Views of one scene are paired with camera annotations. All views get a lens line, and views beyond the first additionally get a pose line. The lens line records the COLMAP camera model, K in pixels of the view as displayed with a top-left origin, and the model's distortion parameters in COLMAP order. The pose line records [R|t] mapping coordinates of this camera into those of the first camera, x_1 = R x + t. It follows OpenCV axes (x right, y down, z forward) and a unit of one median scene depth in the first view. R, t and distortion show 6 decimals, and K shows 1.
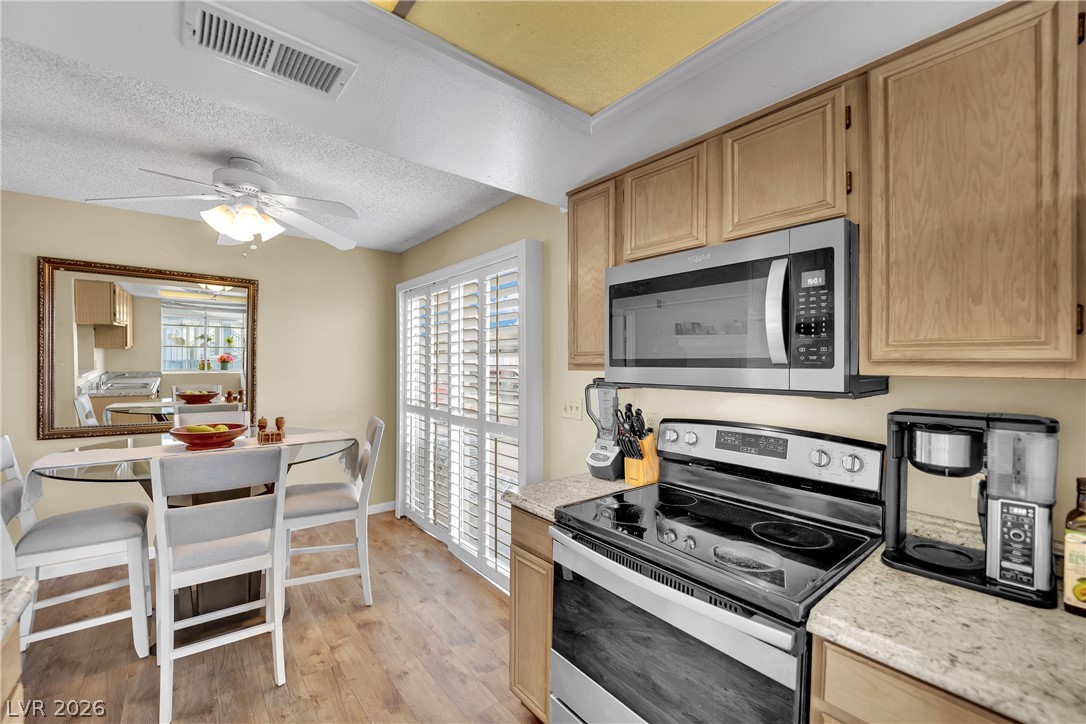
lens RADIAL K [[450.2, 0, 538.5], [0, 450.2, 369.7], [0, 0, 1]] dist [-0.020235, 0.000715]
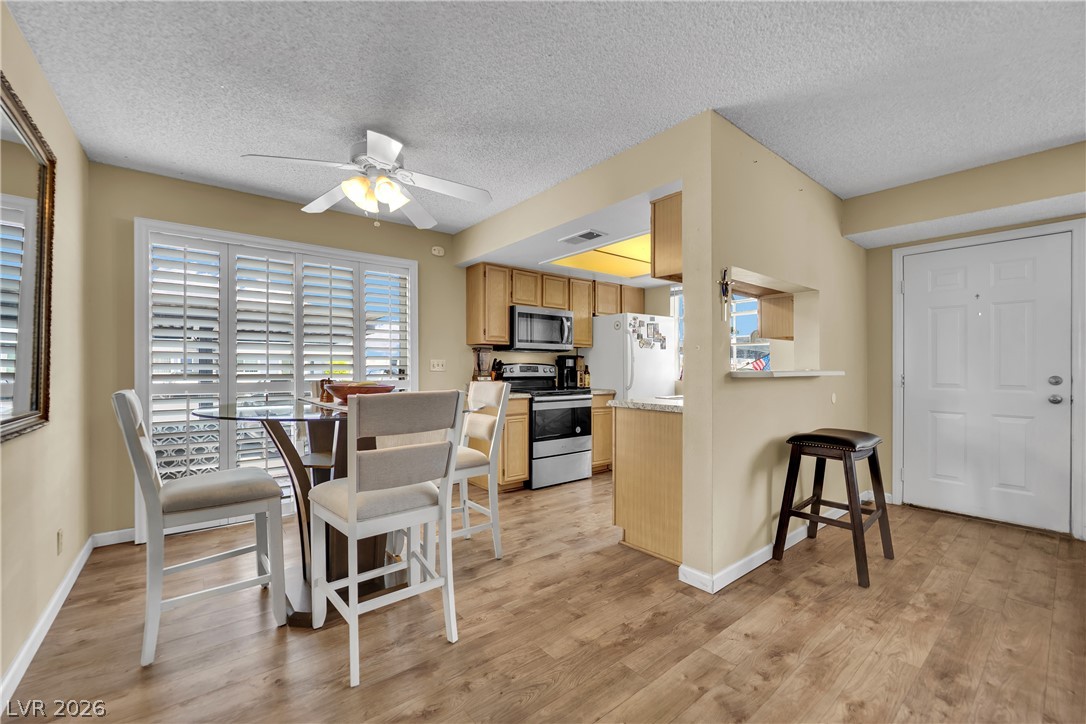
lens RADIAL K [[450.2, 0, 538.5], [0, 450.2, 369.7], [0, 0, 1]] dist [-0.020235, 0.000715]
pose [[-0.000593, -0.010412, 0.999946, -2.298830], [0.009553, 0.999900, 0.010417, 0.117564], [-0.999954, 0.009559, -0.000494, 0.806535]]
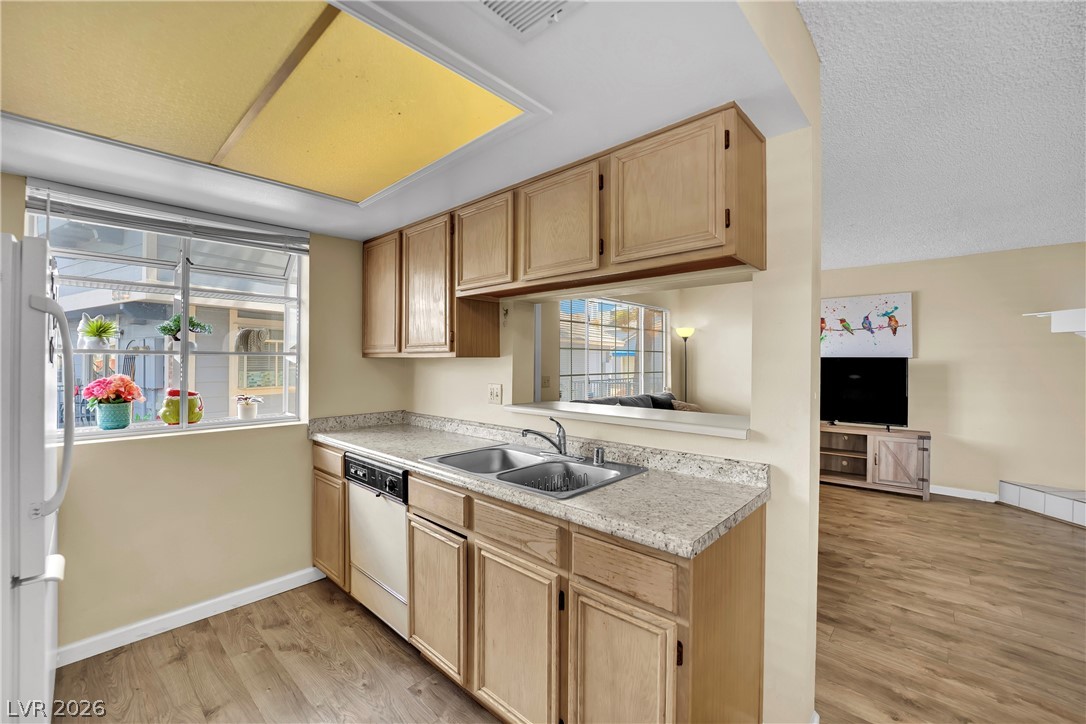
lens RADIAL K [[444.6, 0, 540.4], [0, 444.6, 356.6], [0, 0, 1]] dist [-0.019868, -0.000167]
pose [[-0.988058, -0.009552, -0.153784, -0.338188], [-0.009648, 0.999953, -0.000120, -0.000190], [0.153778, 0.001366, -0.988105, 1.110031]]
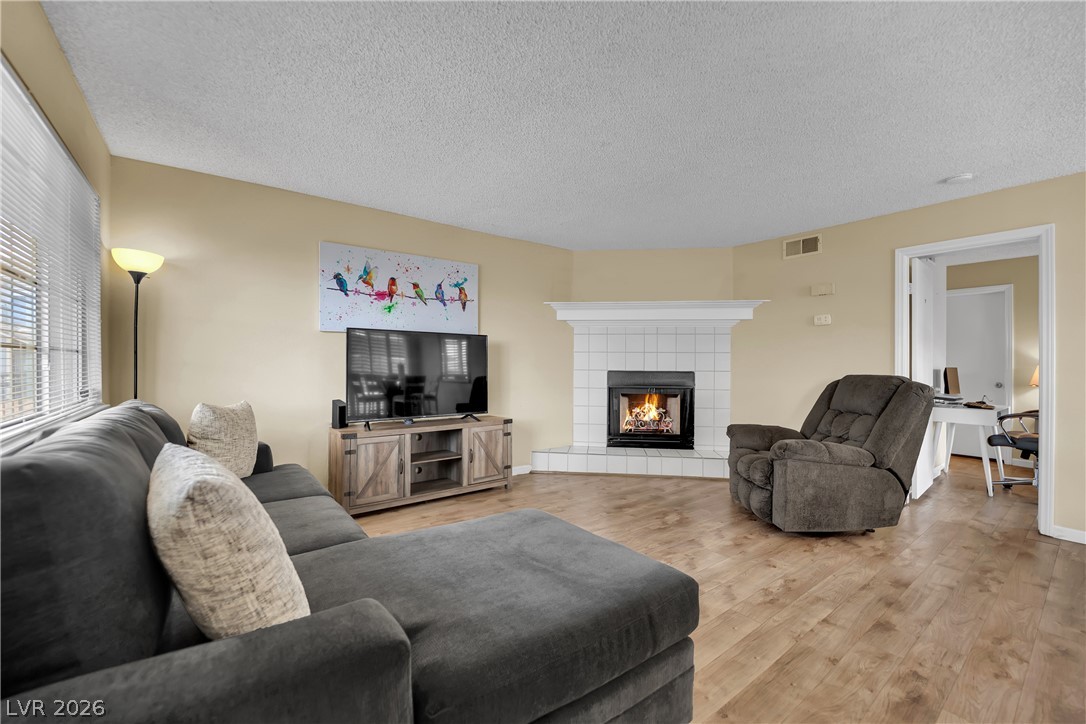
lens RADIAL K [[441.8, 0, 543.0], [0, 441.8, 362.0], [0, 0, 1]] dist [-0.009663, 0.000157]
pose [[-0.018119, -0.006647, -0.999814, -0.536239], [-0.016144, 0.999849, -0.006354, 0.132028], [0.999705, 0.016026, -0.018224, -0.746582]]
